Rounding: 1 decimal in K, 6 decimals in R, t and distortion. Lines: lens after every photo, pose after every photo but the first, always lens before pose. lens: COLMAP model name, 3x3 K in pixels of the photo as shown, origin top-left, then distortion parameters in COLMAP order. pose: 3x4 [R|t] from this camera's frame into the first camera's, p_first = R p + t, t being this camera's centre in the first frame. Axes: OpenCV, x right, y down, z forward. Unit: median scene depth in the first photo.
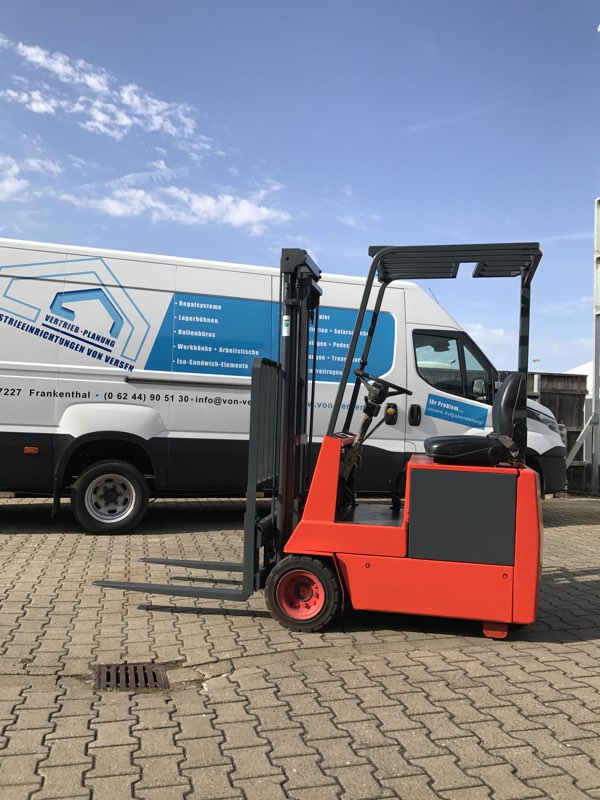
lens RADIAL K [[657.0, 0, 284.5], [0, 657.0, 388.4], [0, 0, 1]] dist [0.027216, -0.009718]
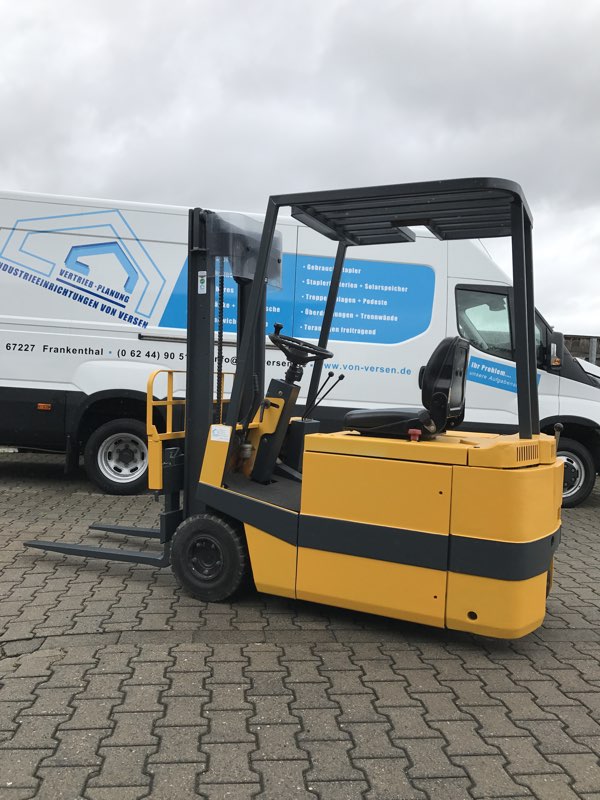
lens RADIAL K [[657.0, 0, 297.0], [0, 657.0, 399.9], [0, 0, 1]] dist [0.027216, -0.009718]
pose [[0.988190, 0.022786, -0.151529, 0.137055], [-0.012583, 0.997609, 0.067955, 0.010938], [0.152715, -0.065246, 0.986114, 0.073227]]
